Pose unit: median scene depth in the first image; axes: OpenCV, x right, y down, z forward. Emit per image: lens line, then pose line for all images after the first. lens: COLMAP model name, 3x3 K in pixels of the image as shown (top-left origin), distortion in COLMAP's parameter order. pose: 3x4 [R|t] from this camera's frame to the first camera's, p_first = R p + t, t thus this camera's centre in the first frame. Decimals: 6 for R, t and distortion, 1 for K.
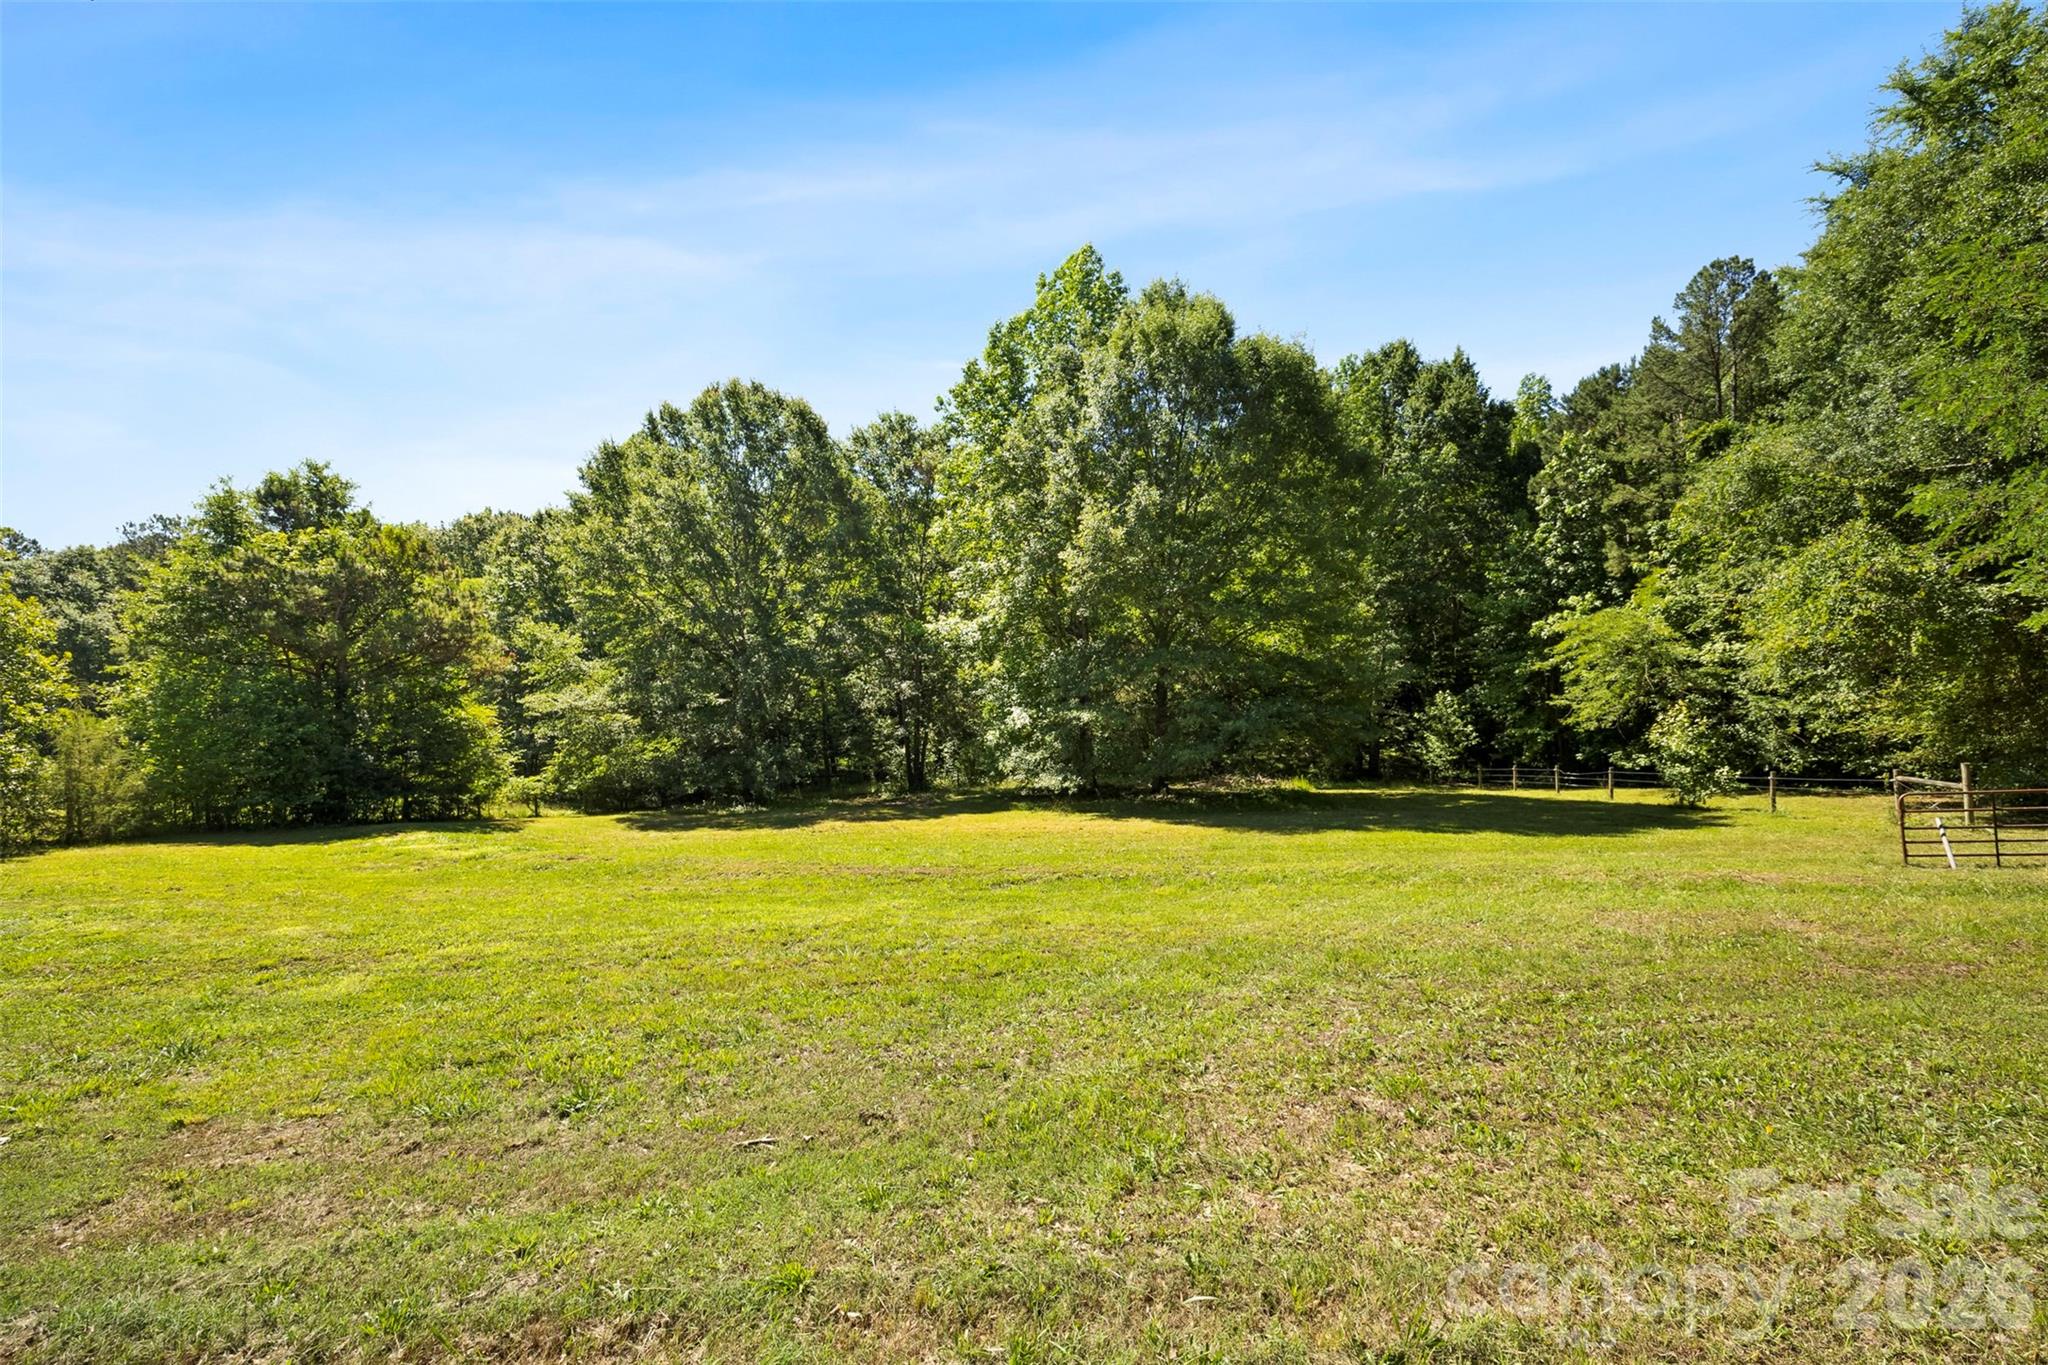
lens RADIAL K [[797.0, 0, 1014.0], [0, 797.0, 688.2], [0, 0, 1]] dist [-0.008014, 0.001438]
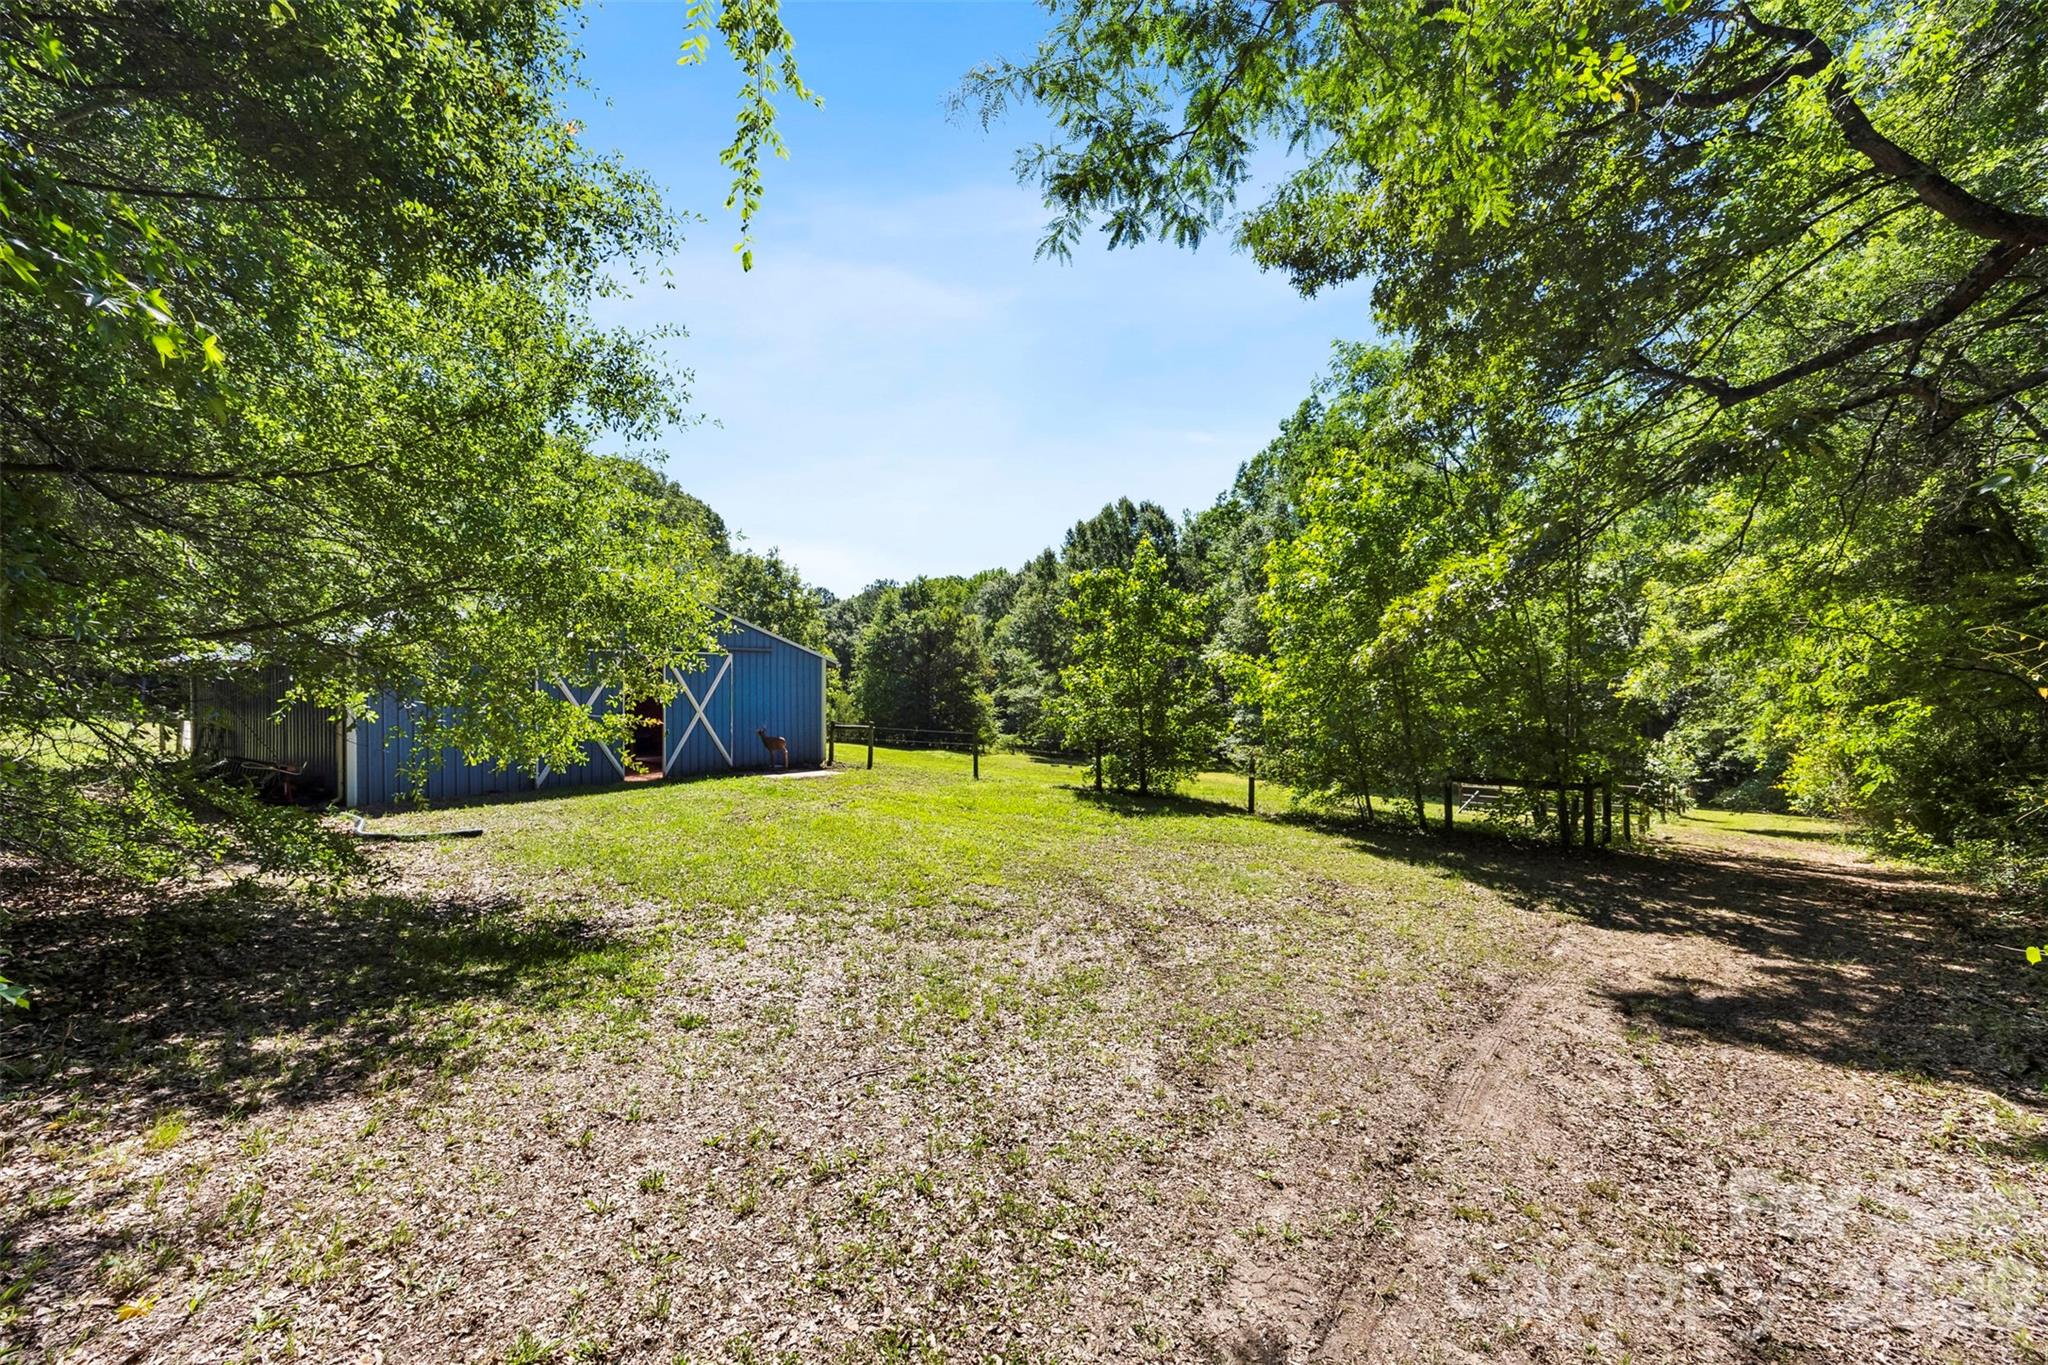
lens RADIAL K [[797.0, 0, 1027.3], [0, 797.0, 686.0], [0, 0, 1]] dist [-0.008014, 0.001438]
pose [[0.795826, 0.039684, -0.604223, 0.642997], [-0.034098, 0.999204, 0.020715, -0.047096], [0.604564, 0.004117, 0.796546, -0.522560]]
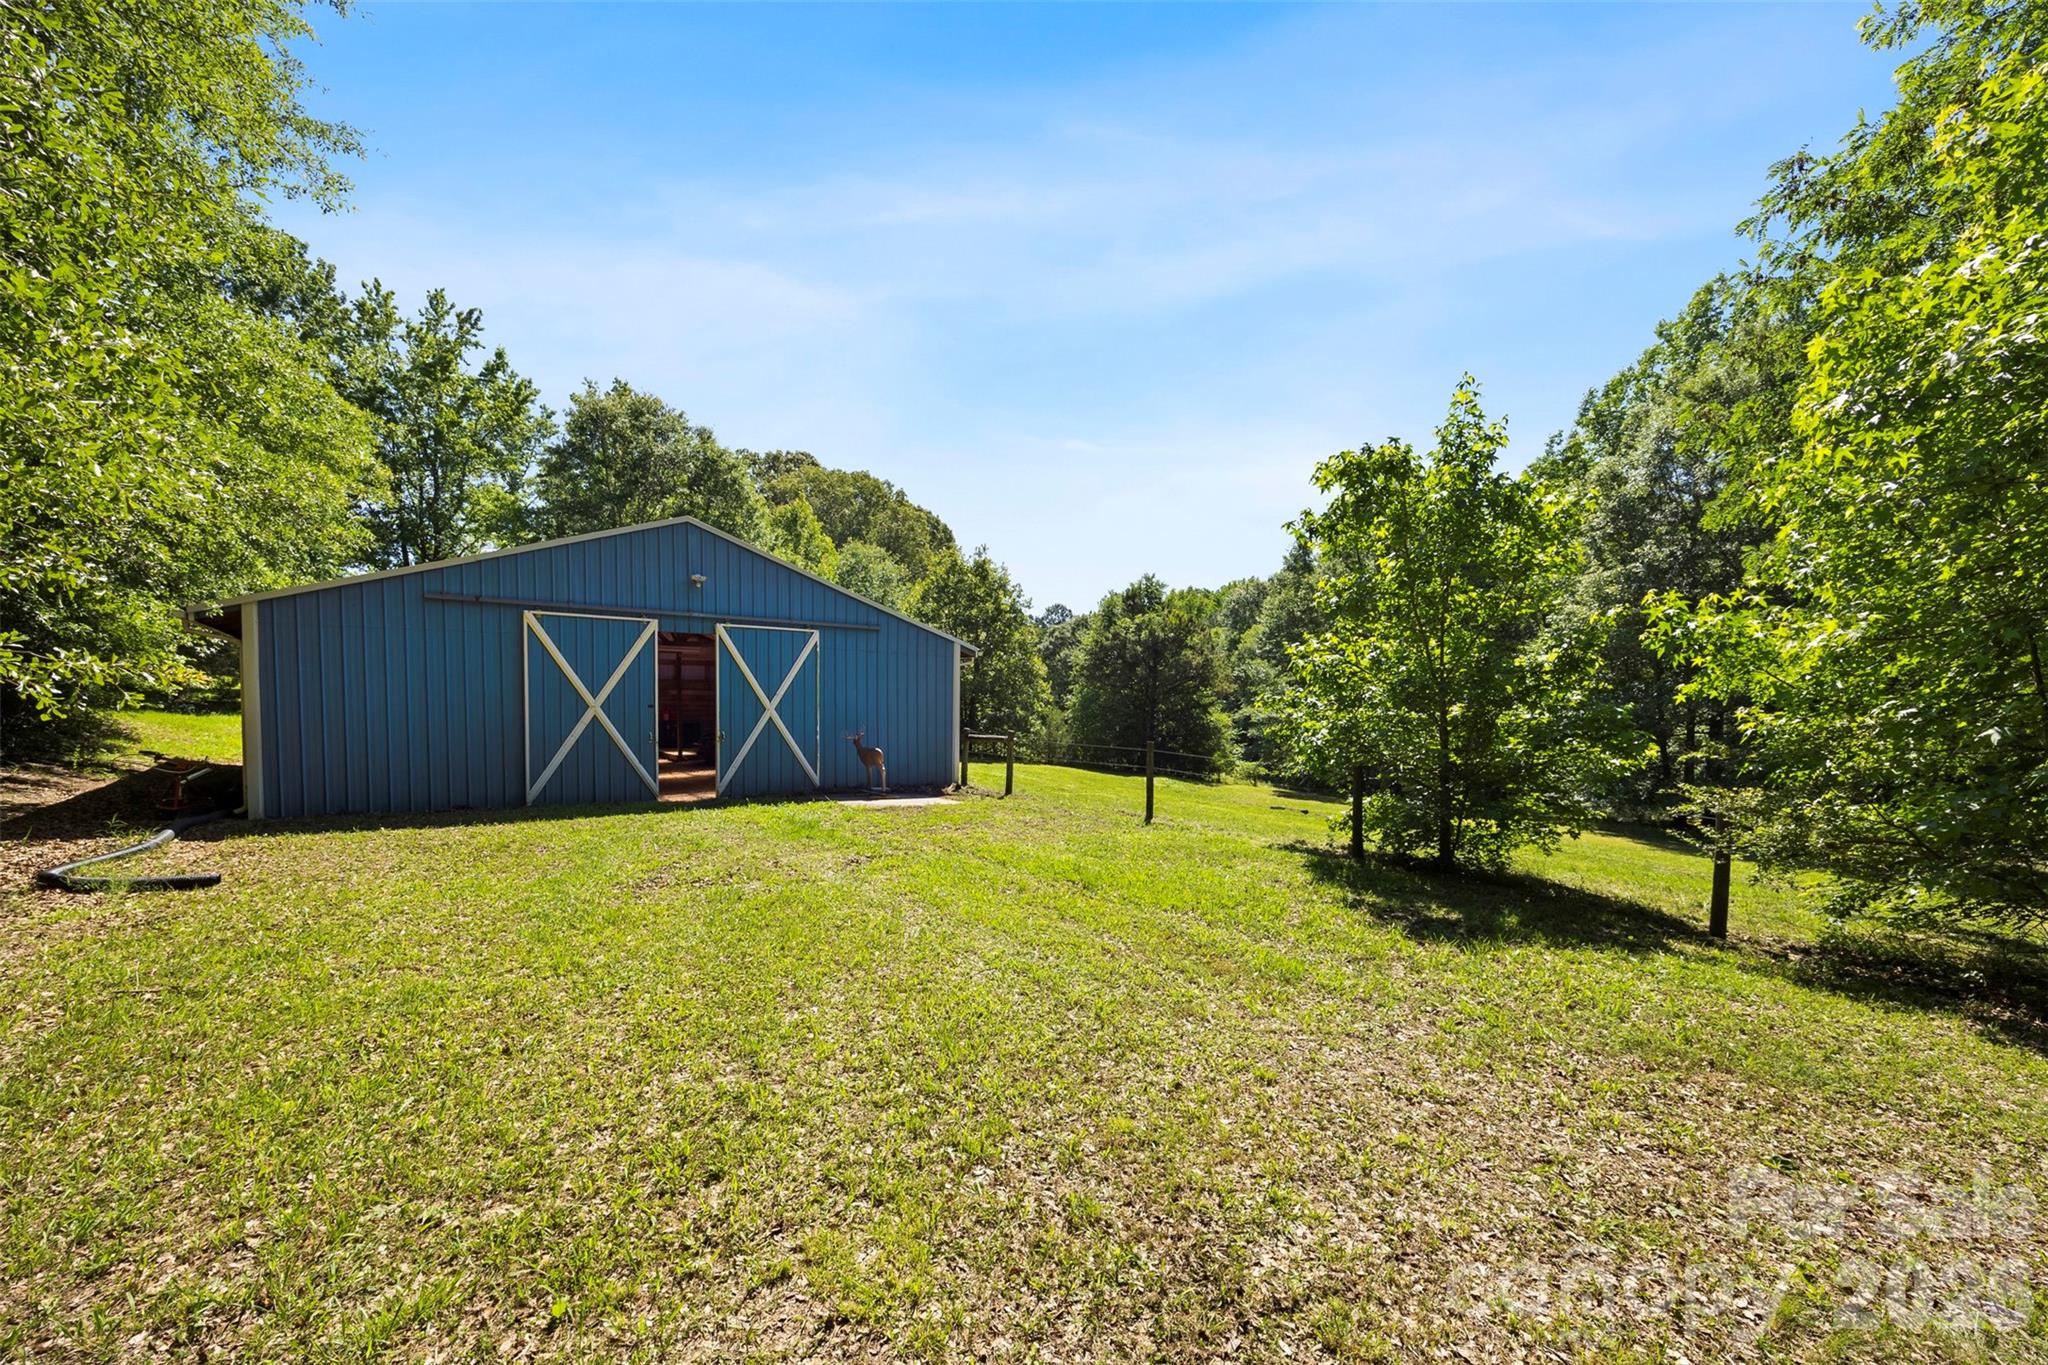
lens RADIAL K [[797.0, 0, 1037.7], [0, 797.0, 734.0], [0, 0, 1]] dist [-0.008014, 0.001438]
pose [[0.578731, 0.071049, -0.812418, 0.493077], [-0.040212, 0.997472, 0.058587, -0.018934], [0.814527, -0.001237, 0.580125, -0.276074]]
